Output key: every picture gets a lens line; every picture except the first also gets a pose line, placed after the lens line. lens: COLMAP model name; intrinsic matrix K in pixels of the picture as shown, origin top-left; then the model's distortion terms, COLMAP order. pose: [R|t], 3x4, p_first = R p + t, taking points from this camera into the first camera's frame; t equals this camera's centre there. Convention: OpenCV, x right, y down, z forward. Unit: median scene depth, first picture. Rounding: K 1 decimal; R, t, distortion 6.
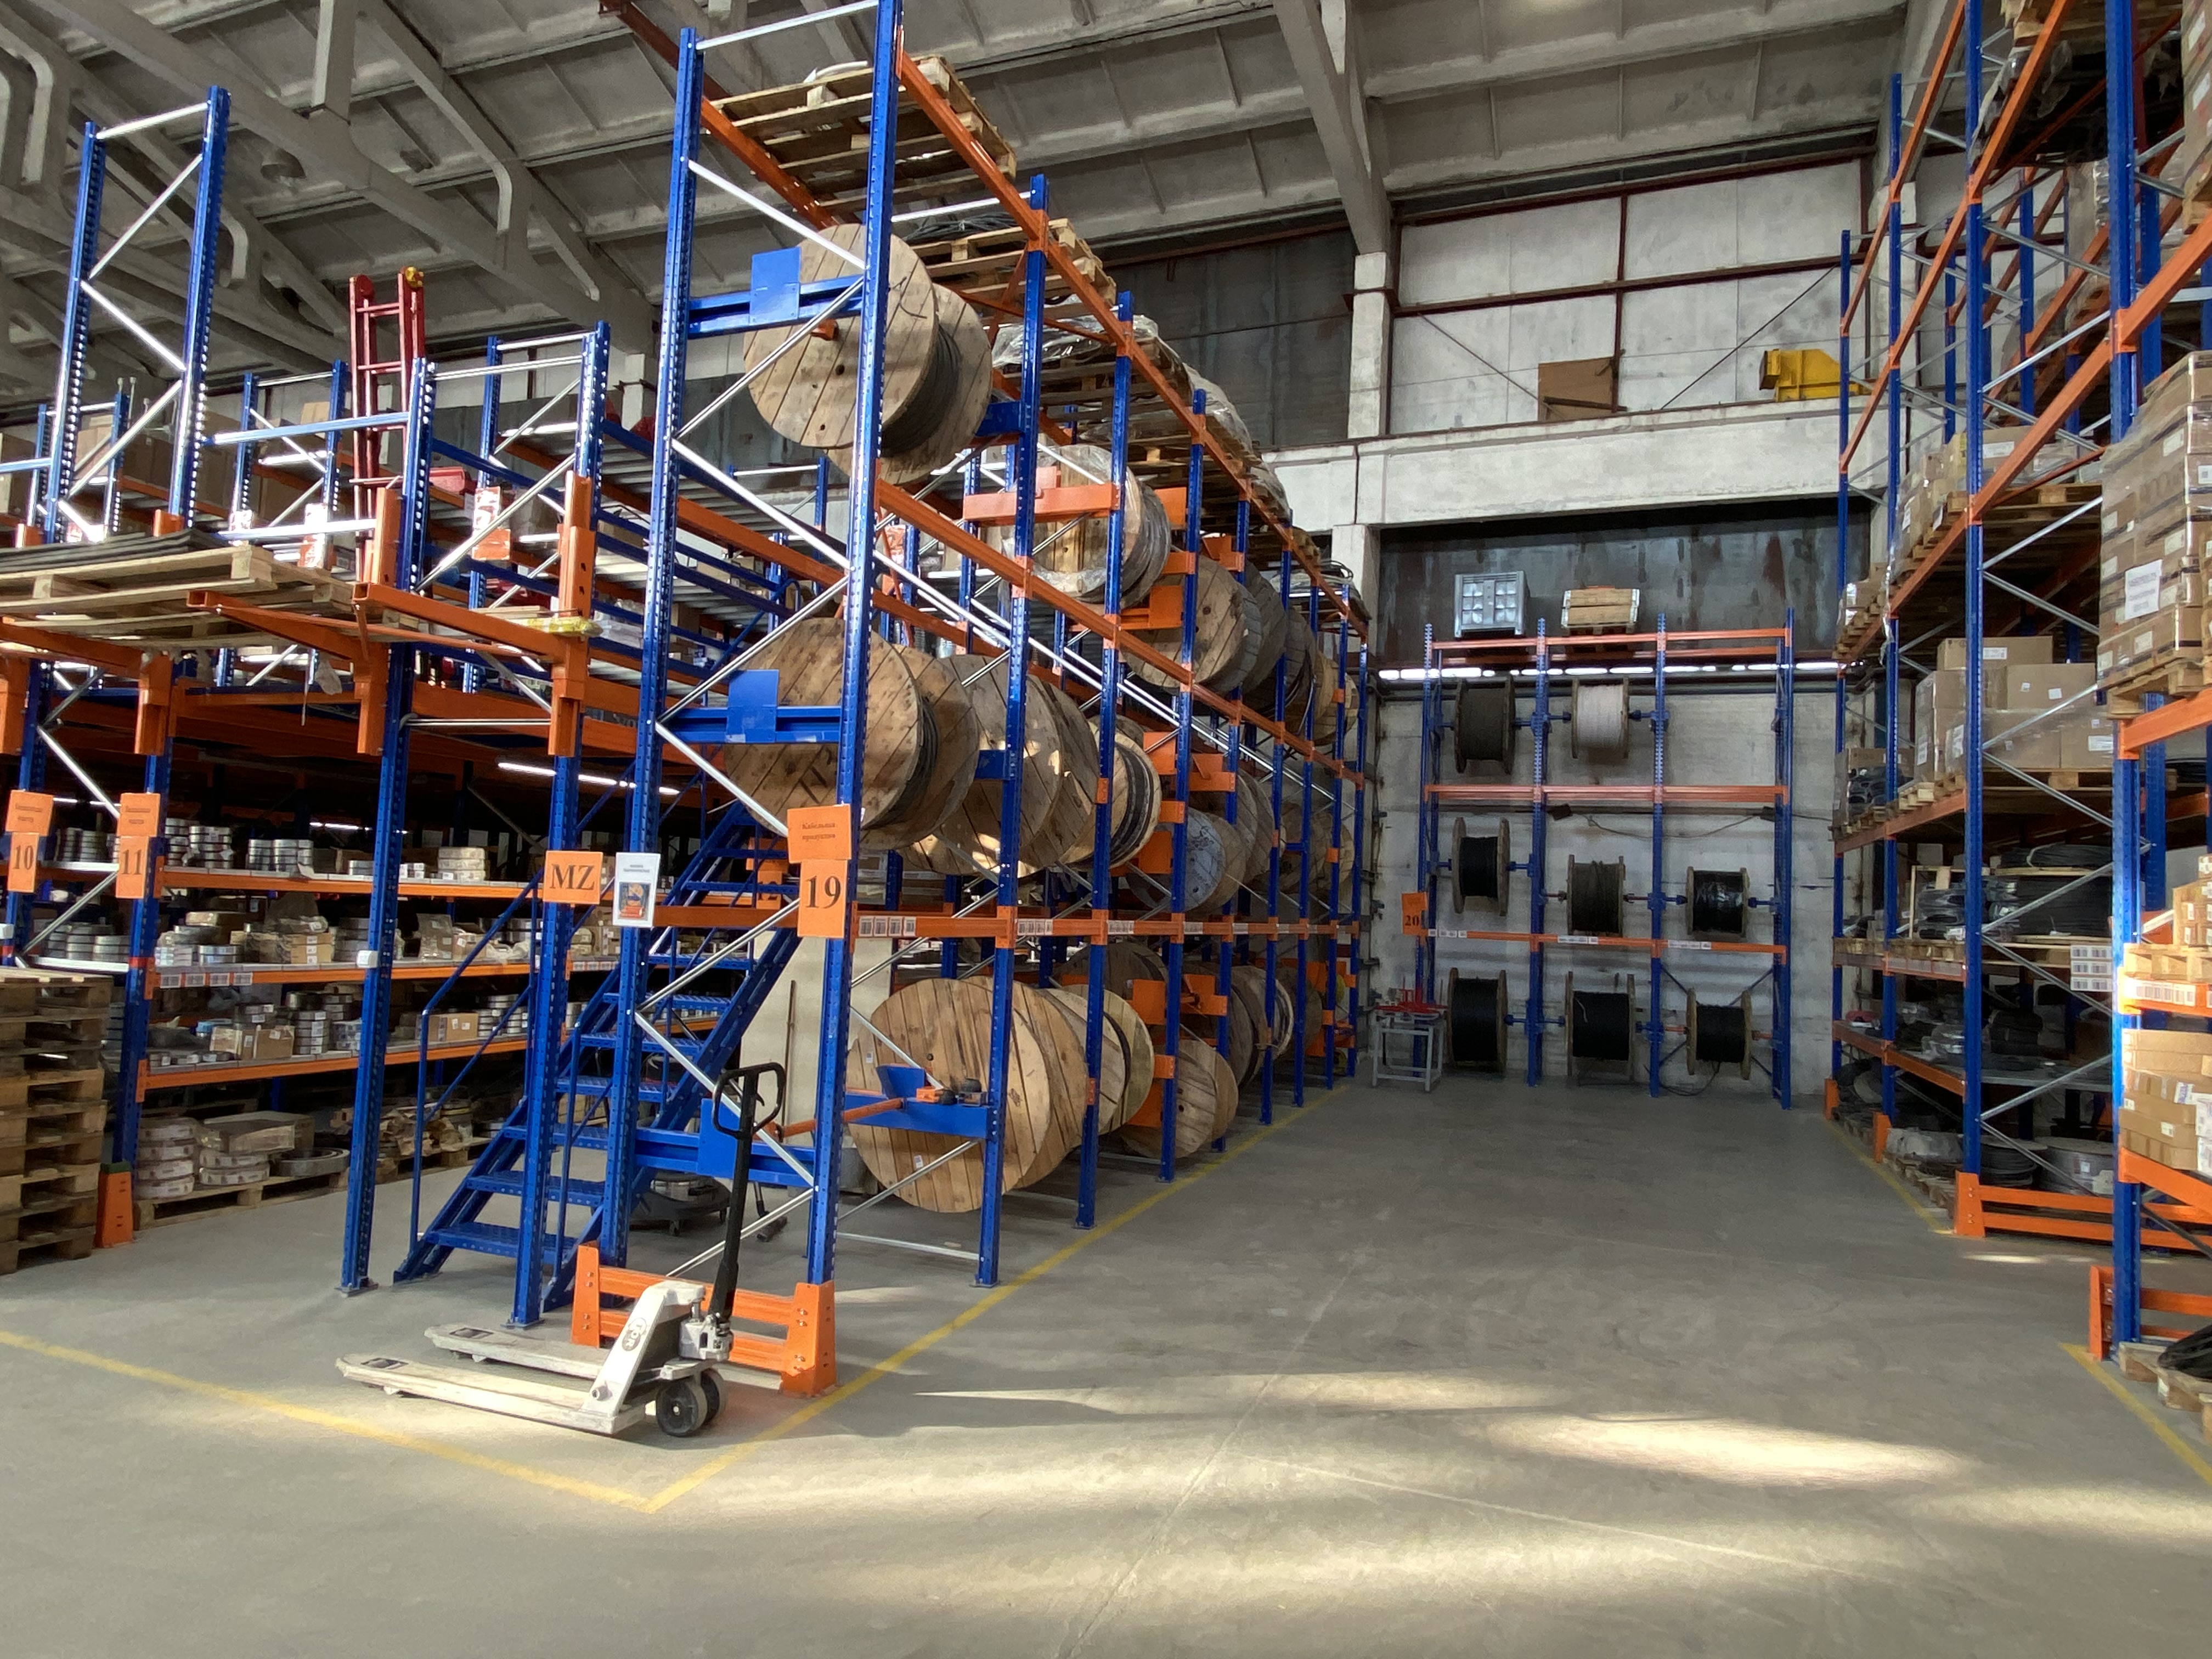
lens RADIAL K [[1334.6, 0, 1104.4], [0, 1334.6, 821.6], [0, 0, 1]] dist [0.000541, -0.002921]
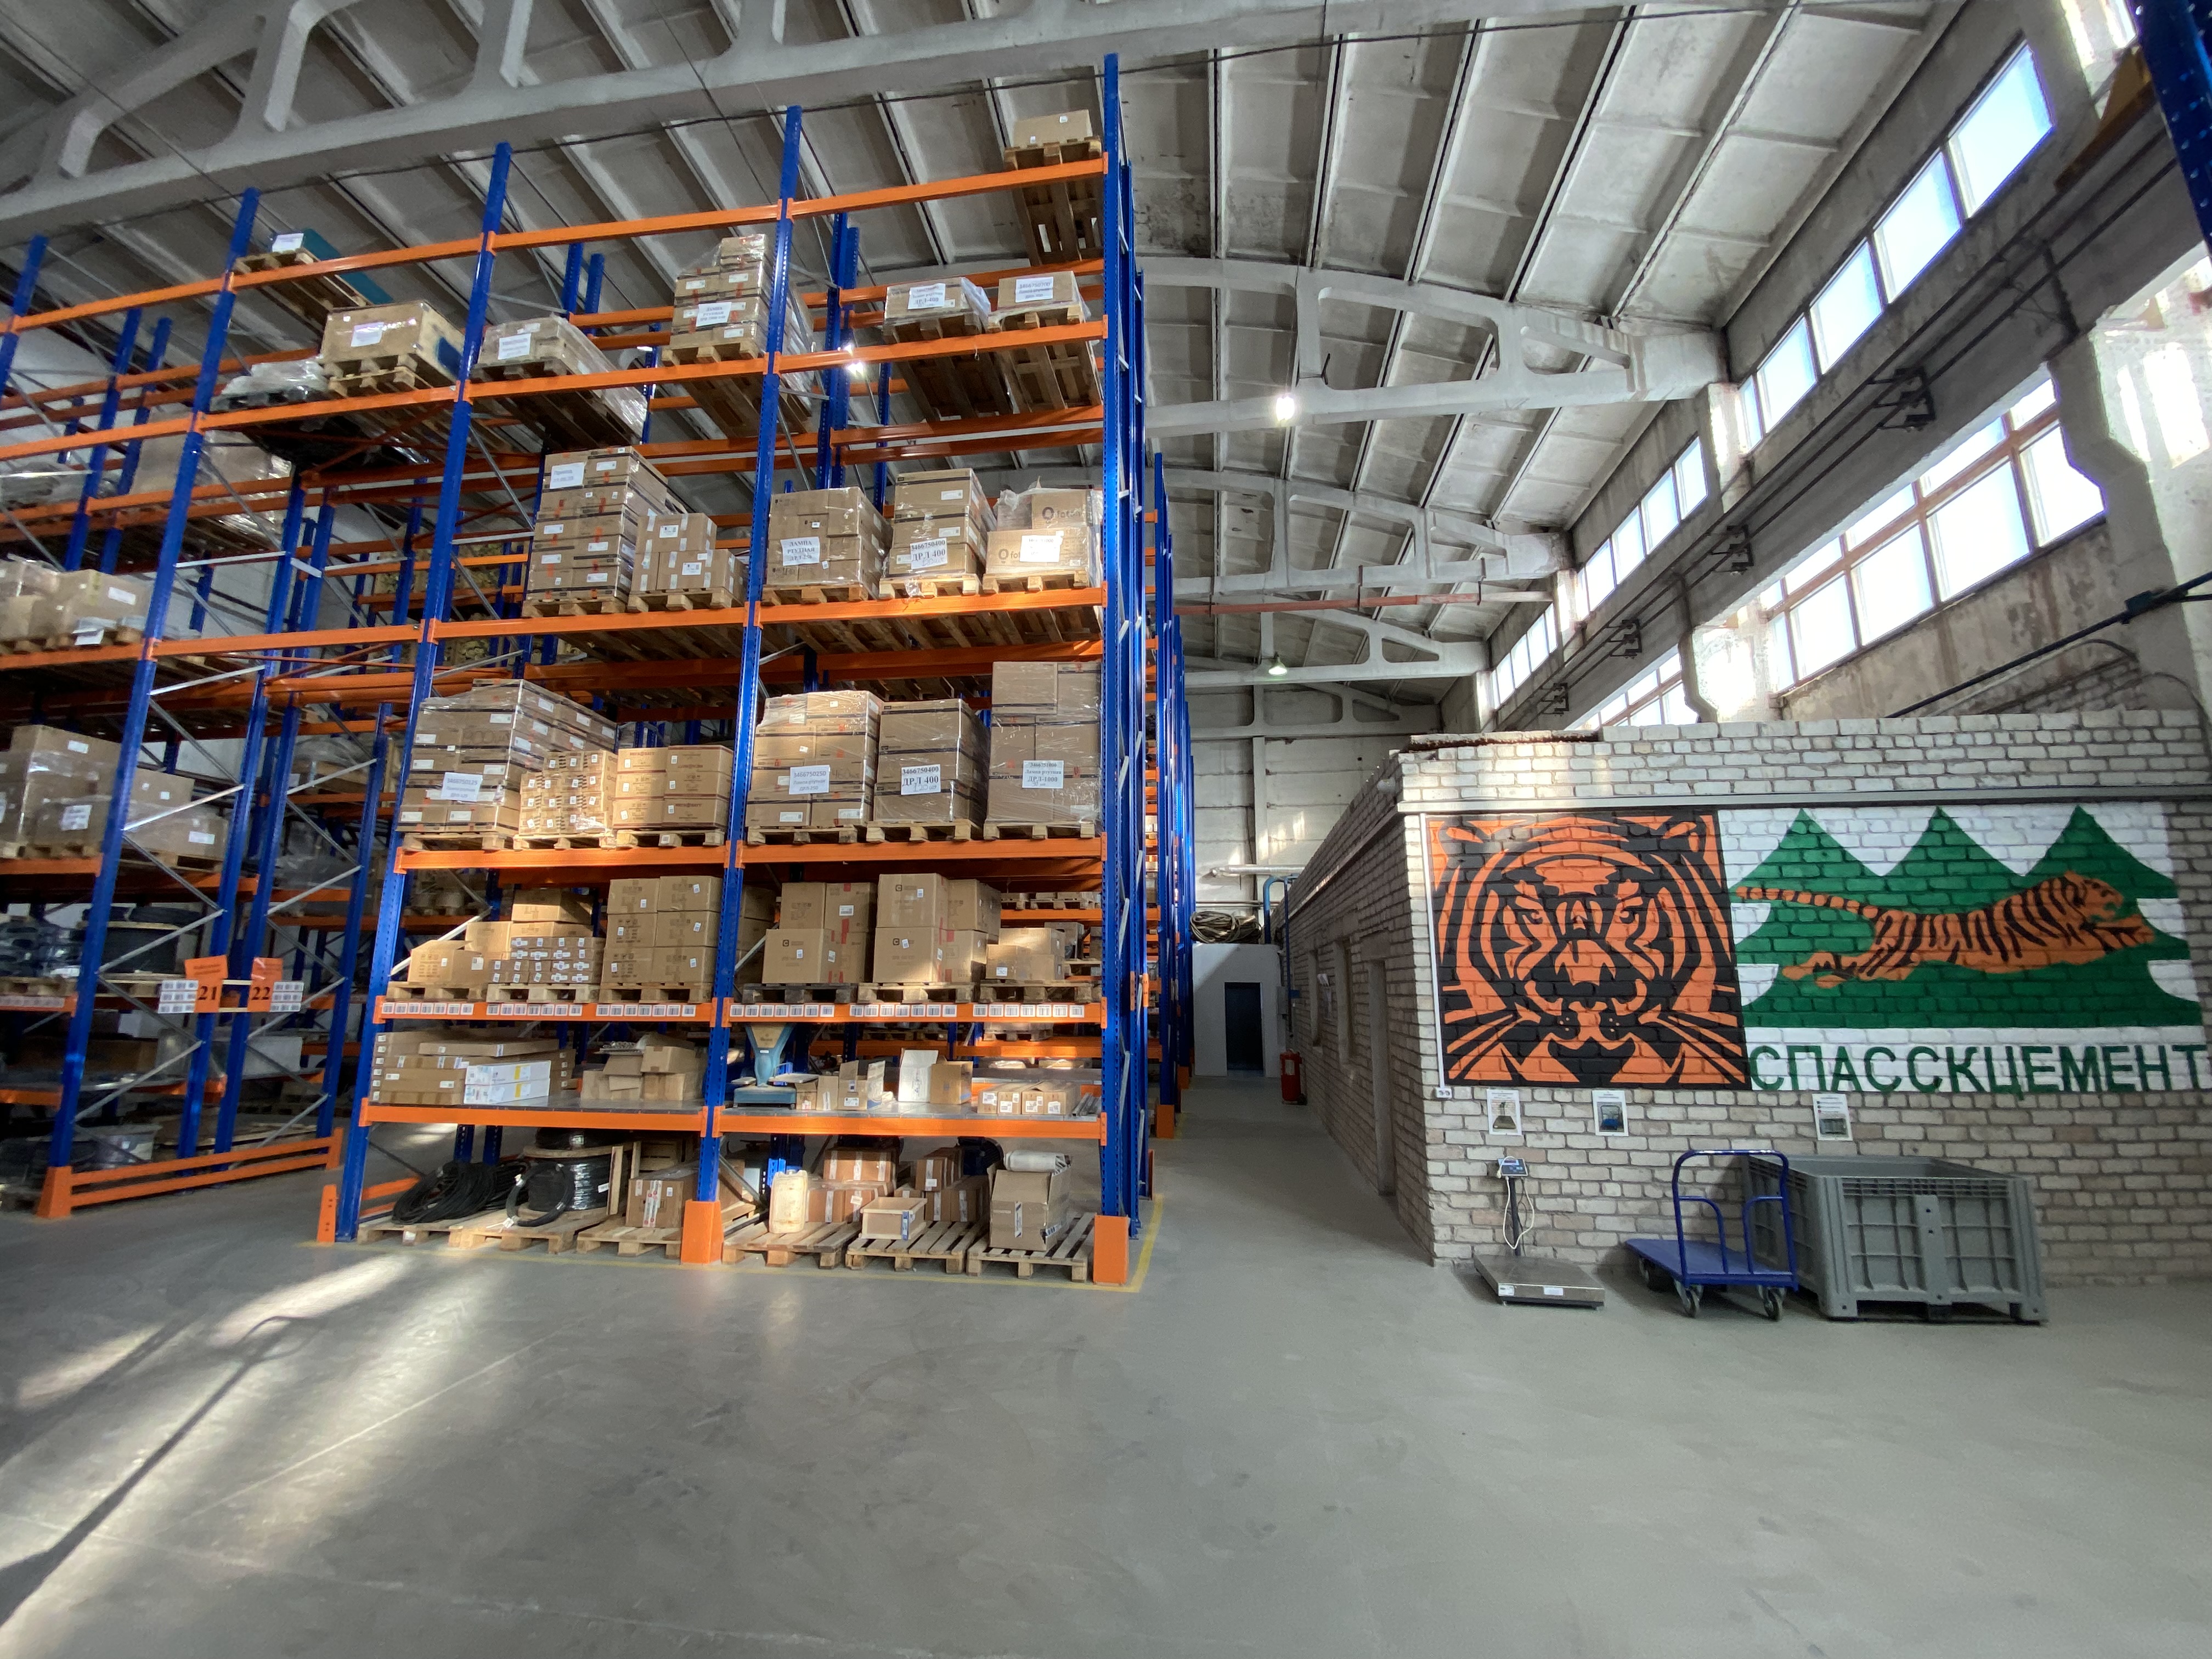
lens RADIAL K [[898.9, 0, 1094.4], [0, 898.9, 828.6], [0, 0, 1]] dist [-0.008819, -0.003139]
pose [[-0.228482, 0.128383, 0.965046, -0.335177], [-0.079513, 0.985494, -0.149929, -0.001238], [-0.970296, -0.110990, -0.214959, 0.231450]]
